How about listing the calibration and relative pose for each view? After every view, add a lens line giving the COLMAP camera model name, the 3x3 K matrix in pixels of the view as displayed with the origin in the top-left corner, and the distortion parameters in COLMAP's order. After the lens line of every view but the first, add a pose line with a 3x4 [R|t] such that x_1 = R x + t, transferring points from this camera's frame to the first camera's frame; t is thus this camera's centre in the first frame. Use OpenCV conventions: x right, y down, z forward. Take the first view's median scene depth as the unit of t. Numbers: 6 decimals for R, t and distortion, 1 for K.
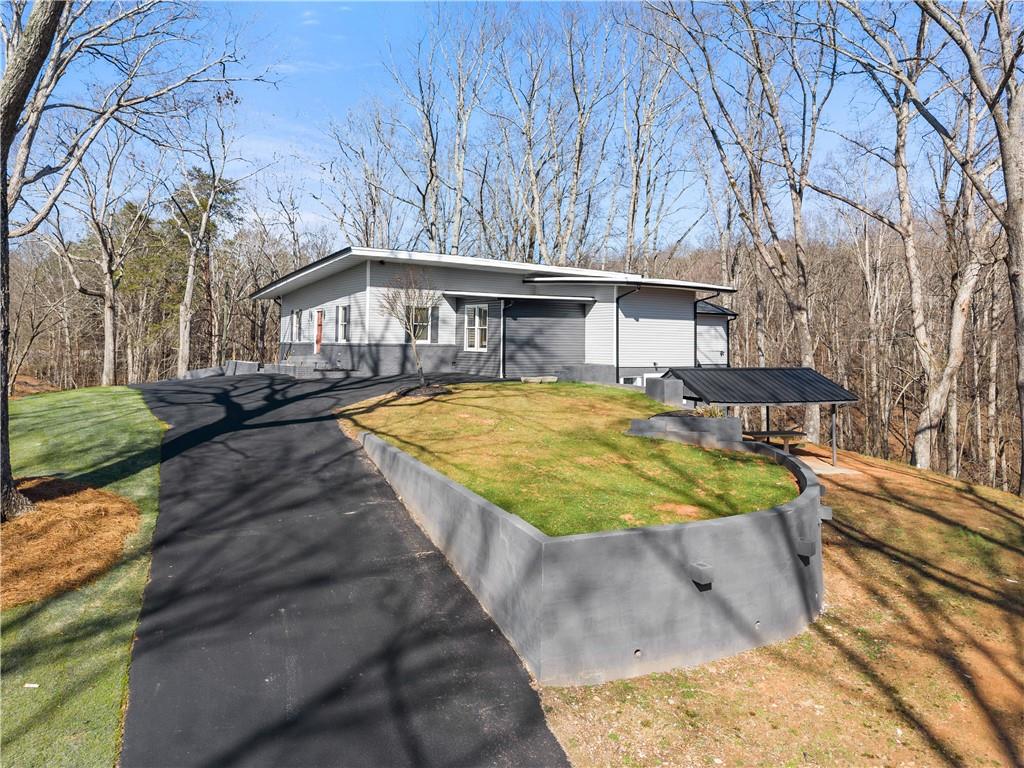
lens RADIAL K [[715.3, 0, 545.2], [0, 715.3, 249.9], [0, 0, 1]] dist [0.014297, -0.000990]
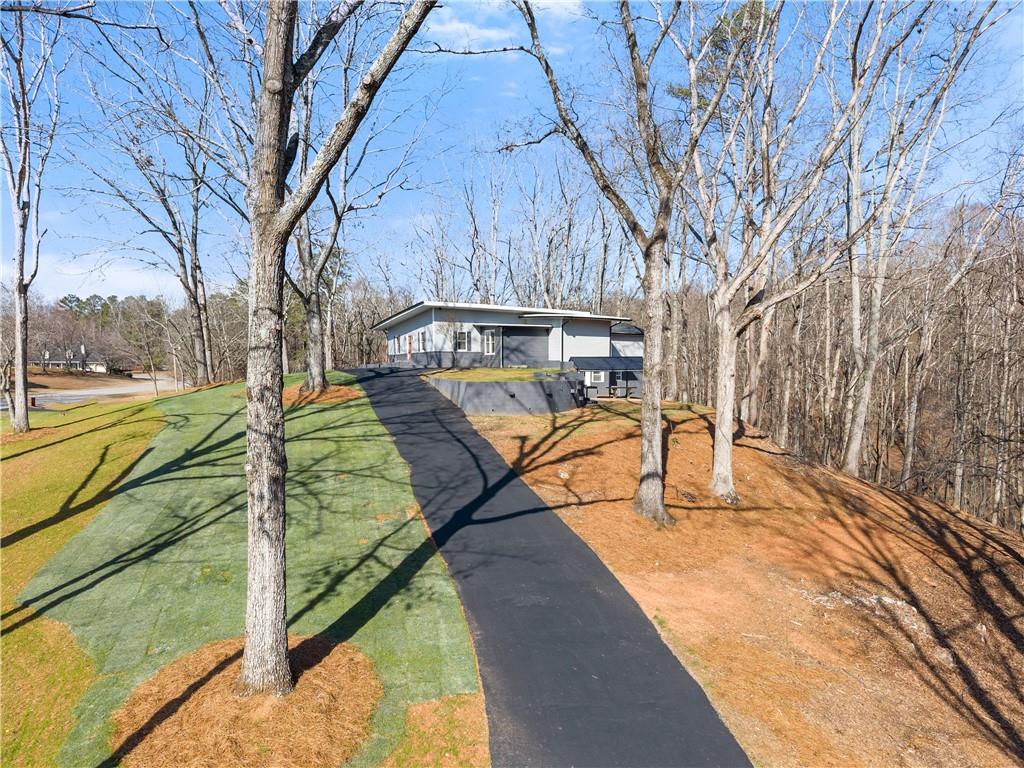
lens RADIAL K [[715.3, 0, 513.4], [0, 715.3, 389.7], [0, 0, 1]] dist [0.014297, -0.000990]
pose [[0.987910, -0.004397, -0.154969, 0.257546], [0.026626, 0.989558, 0.141657, -0.033473], [0.152728, -0.144070, 0.977711, -0.859829]]
